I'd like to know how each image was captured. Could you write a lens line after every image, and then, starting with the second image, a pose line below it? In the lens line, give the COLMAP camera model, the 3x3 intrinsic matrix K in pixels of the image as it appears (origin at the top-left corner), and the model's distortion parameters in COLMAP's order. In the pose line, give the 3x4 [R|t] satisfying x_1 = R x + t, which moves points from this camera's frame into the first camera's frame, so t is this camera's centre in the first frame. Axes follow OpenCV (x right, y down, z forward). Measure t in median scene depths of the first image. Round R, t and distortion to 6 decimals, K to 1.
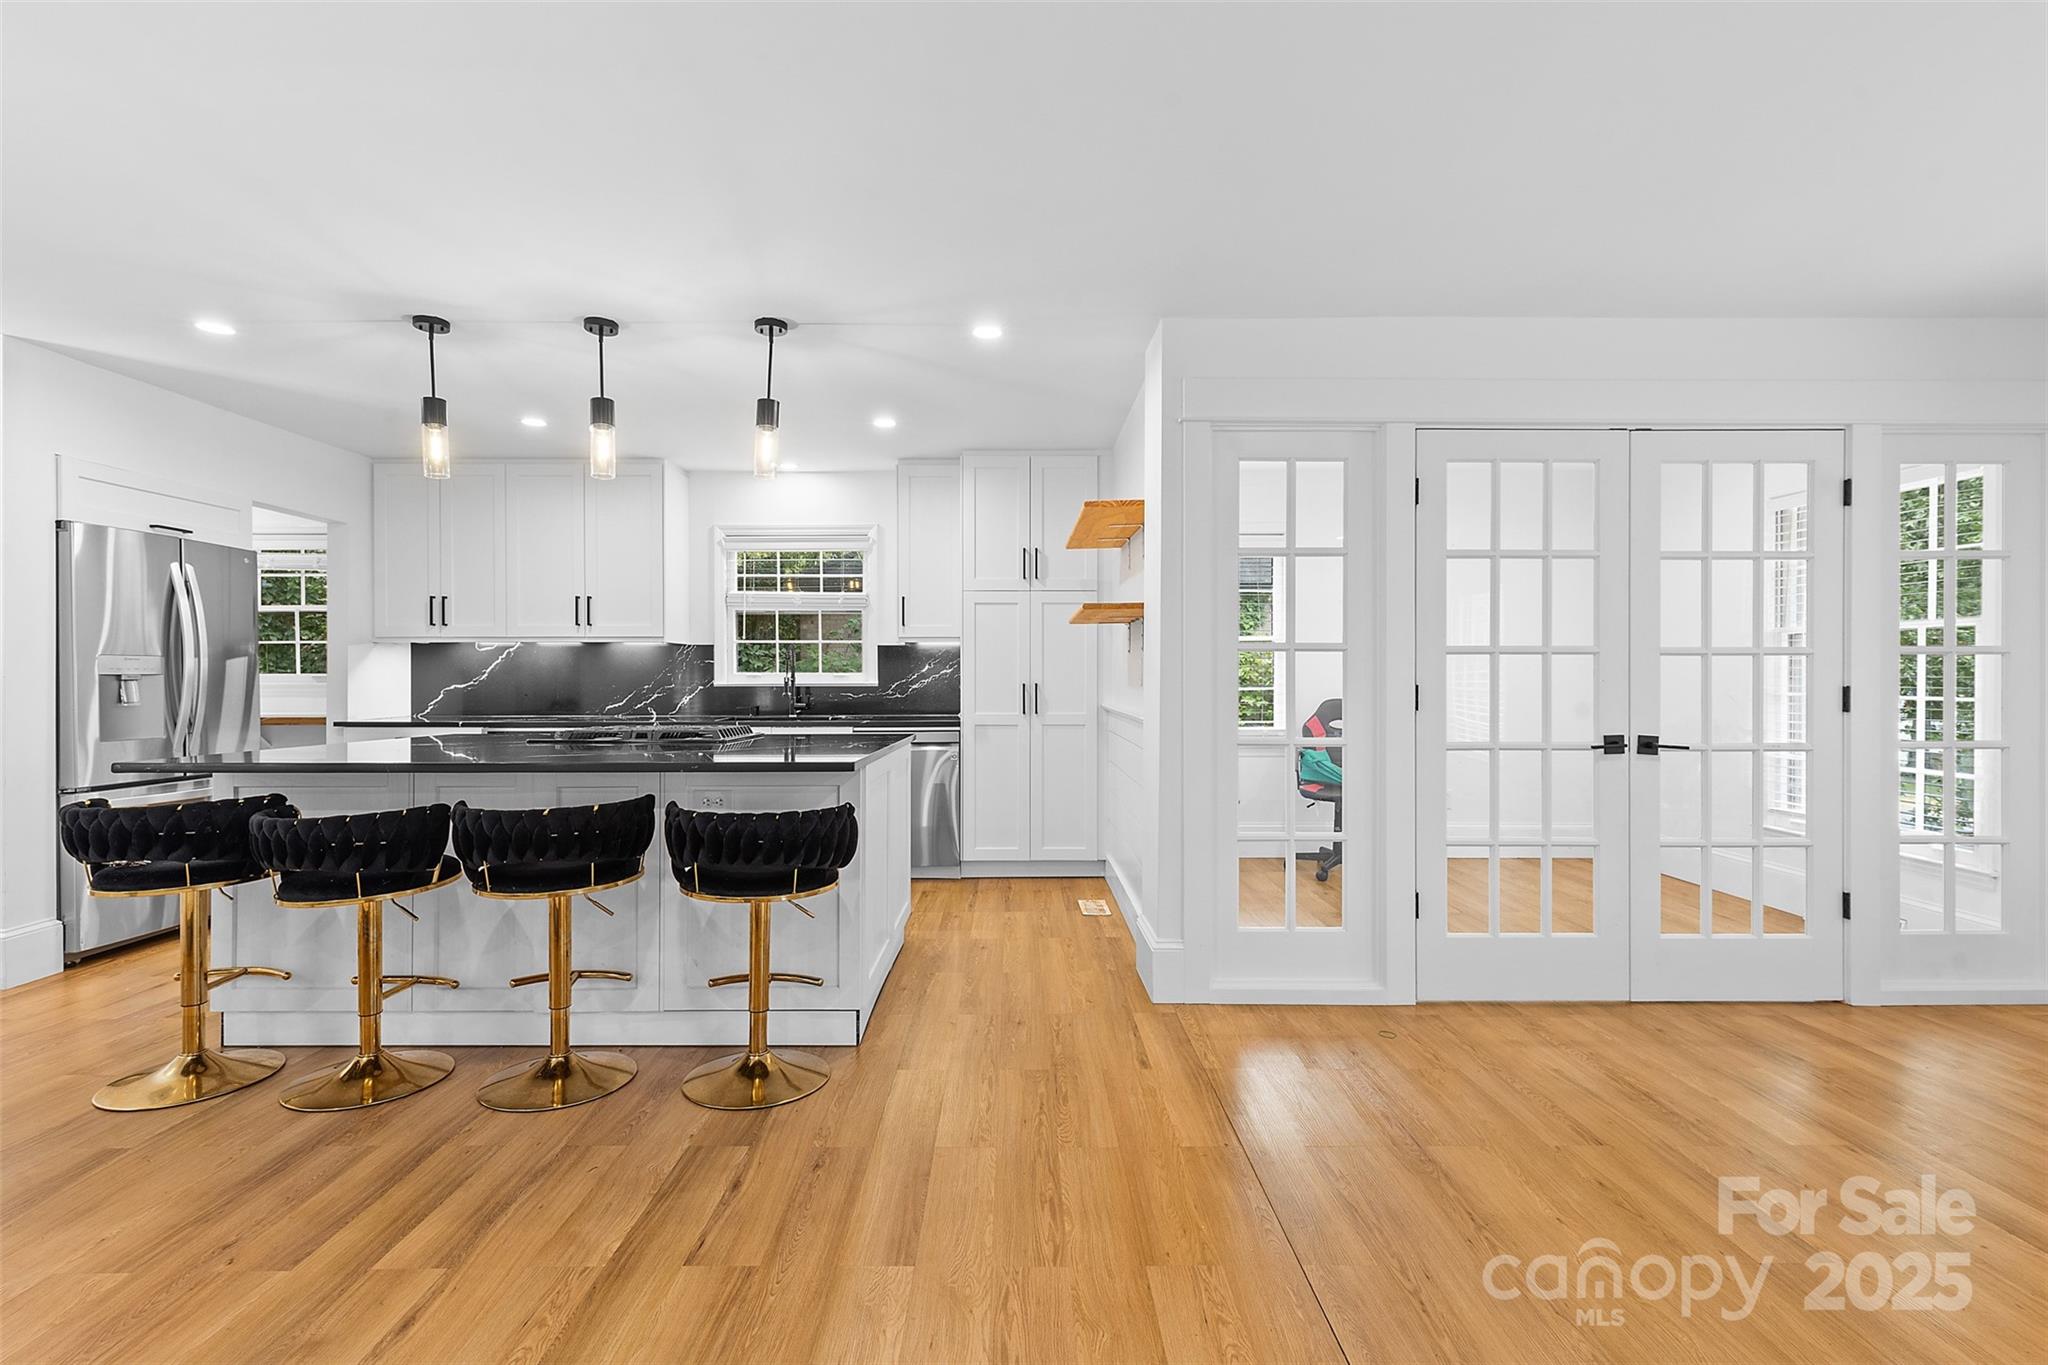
lens RADIAL K [[933.6, 0, 1027.4], [0, 933.6, 677.6], [0, 0, 1]] dist [0.002208, -0.000595]
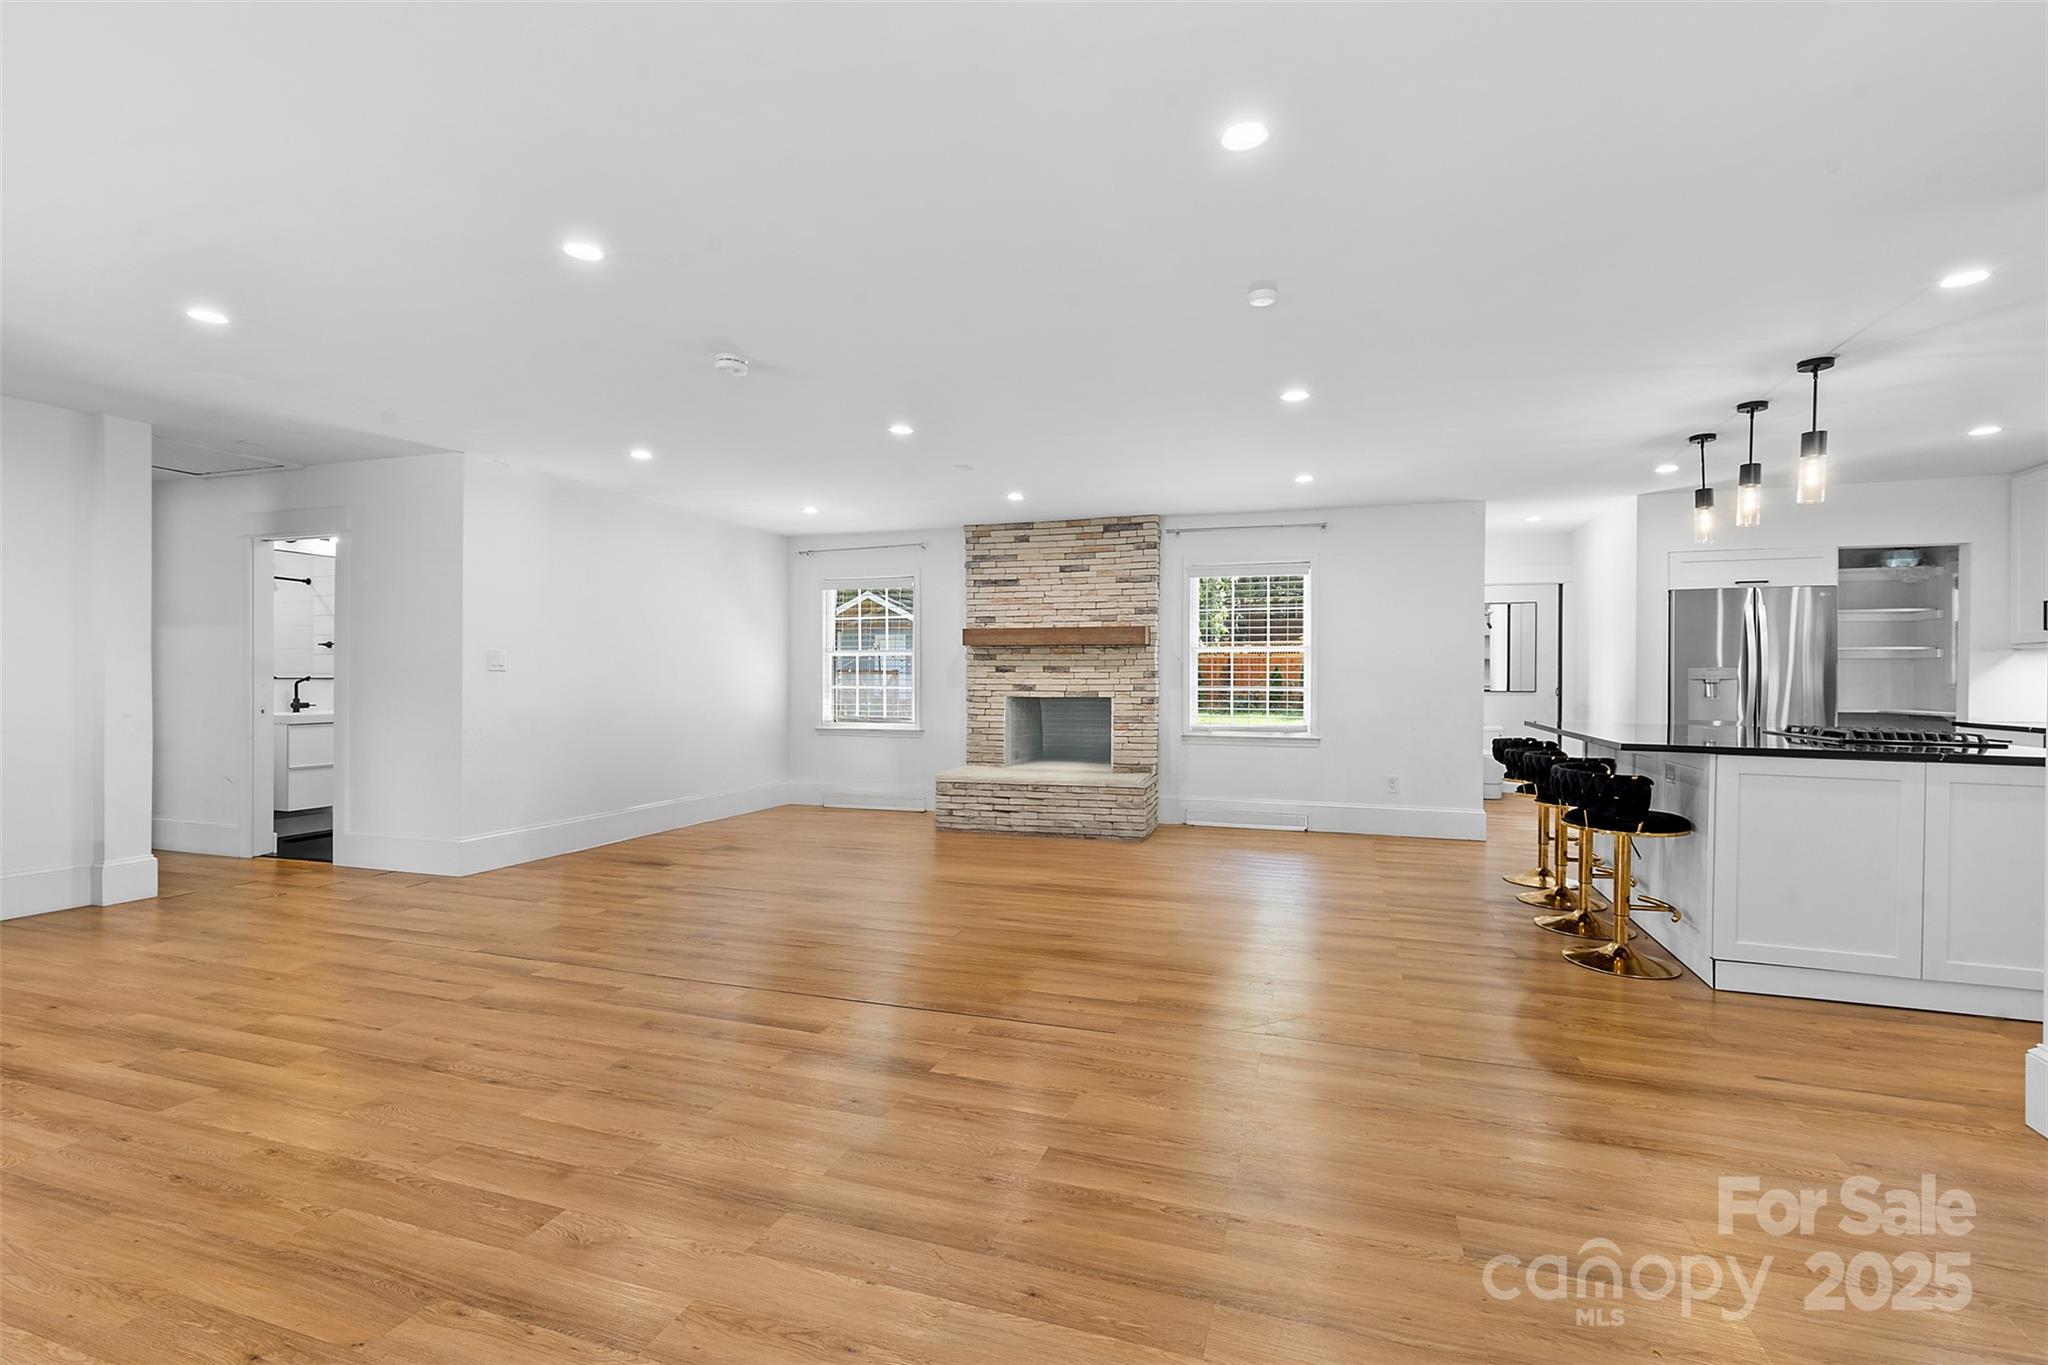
lens RADIAL K [[933.6, 0, 1027.4], [0, 933.6, 677.6], [0, 0, 1]] dist [0.002208, -0.000595]
pose [[-0.335848, -0.001567, -0.941915, 0.630026], [-0.004919, 0.999988, 0.000090, -0.000444], [0.941903, 0.004664, -0.335852, 0.287974]]
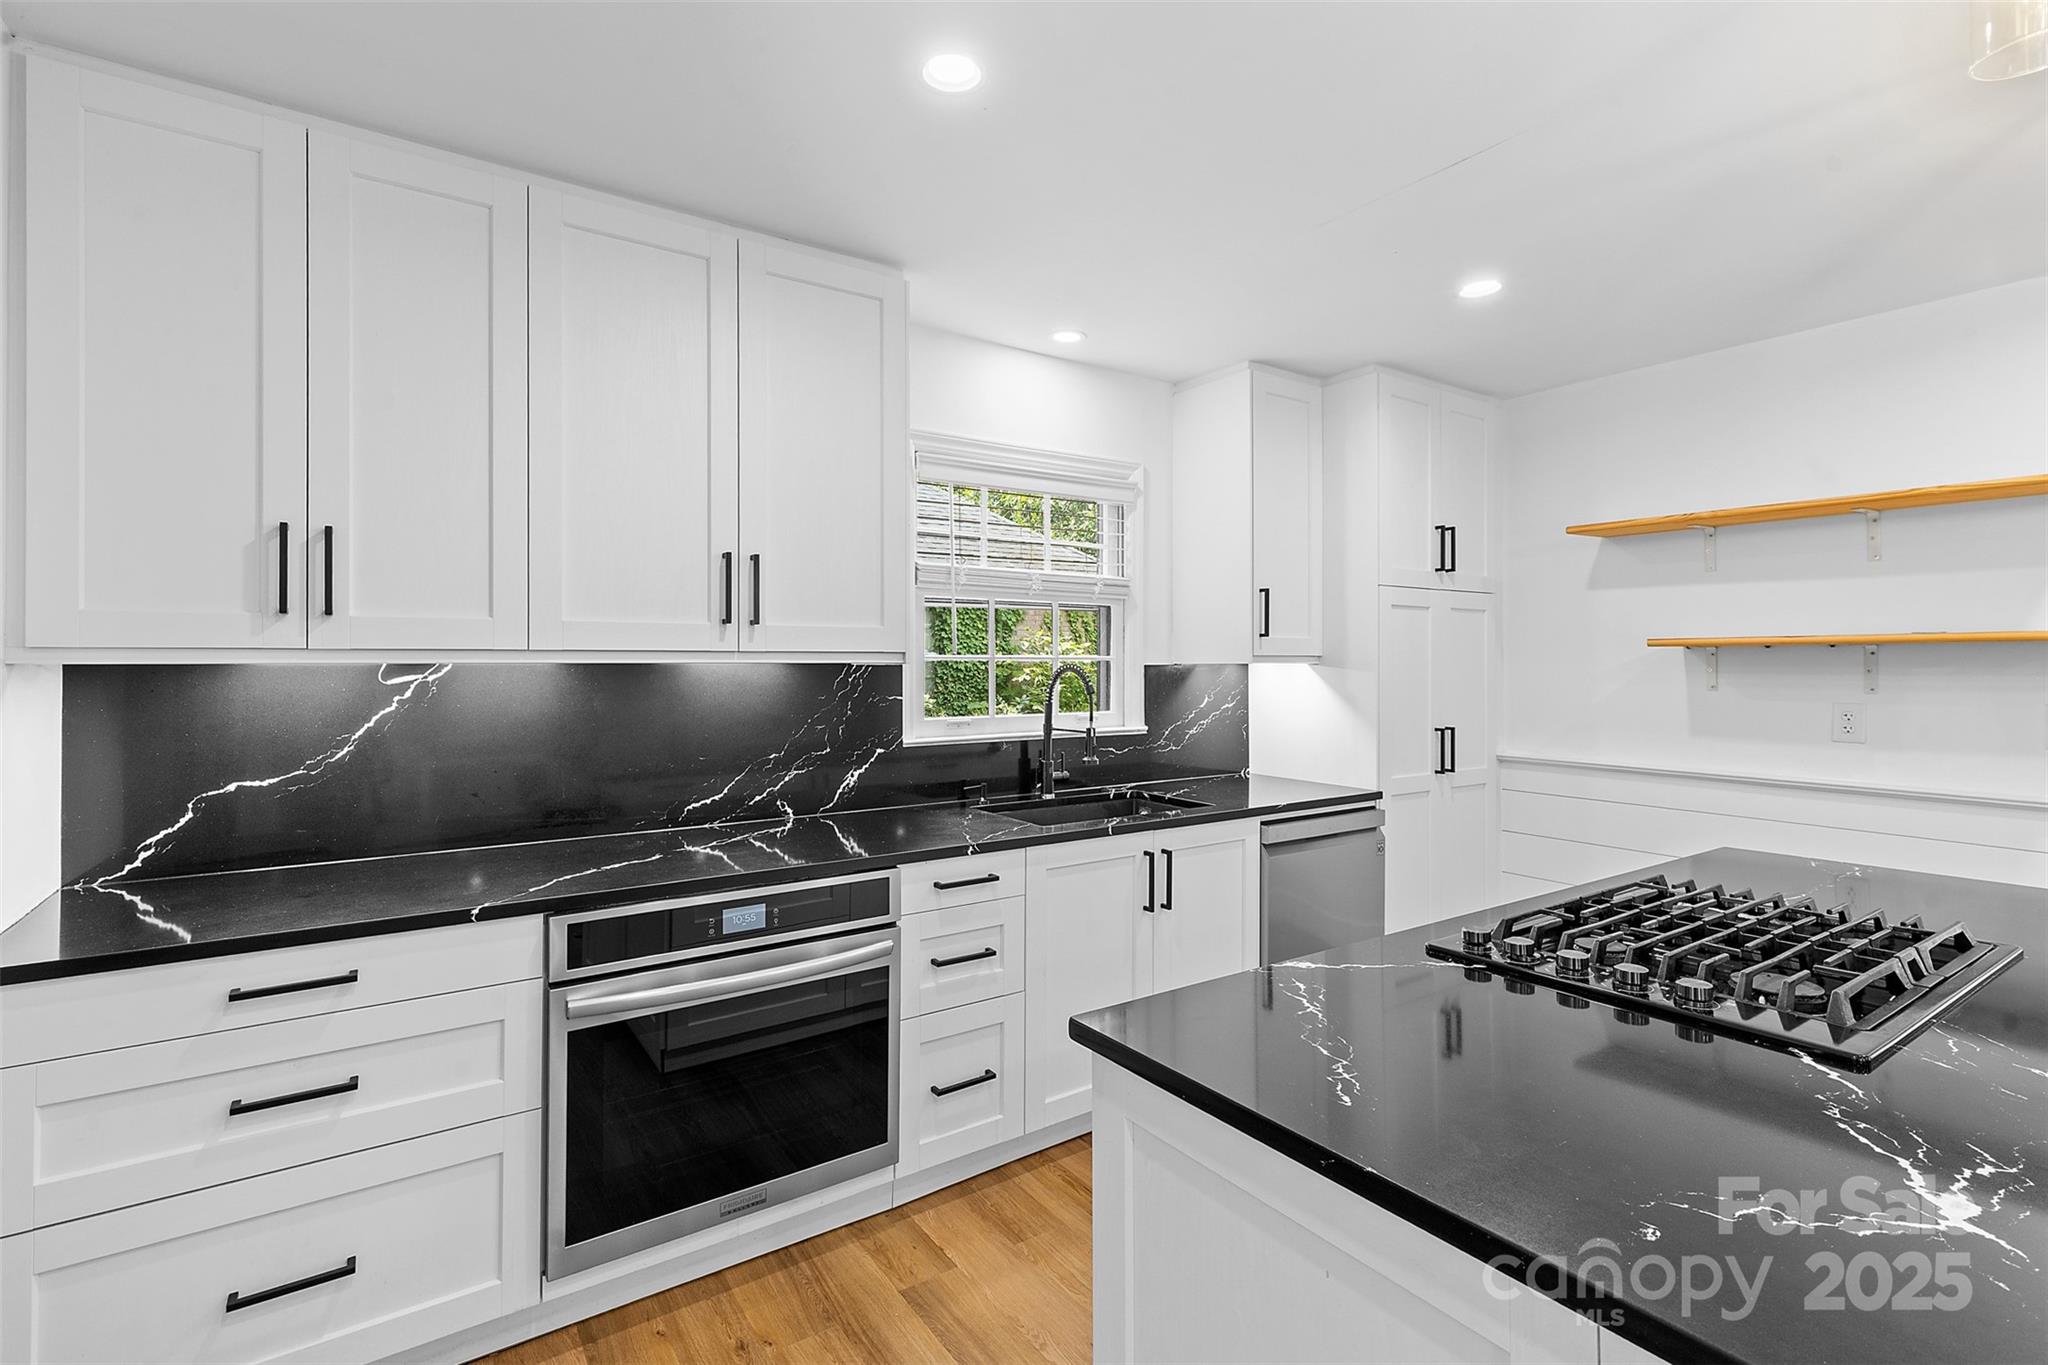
lens RADIAL K [[933.6, 0, 1027.4], [0, 933.6, 677.6], [0, 0, 1]] dist [0.002208, -0.000595]
pose [[0.832259, -0.009635, 0.554303, -0.570319], [0.001529, 0.999885, 0.015084, -0.036743], [-0.554384, -0.011706, 0.832178, 0.554423]]
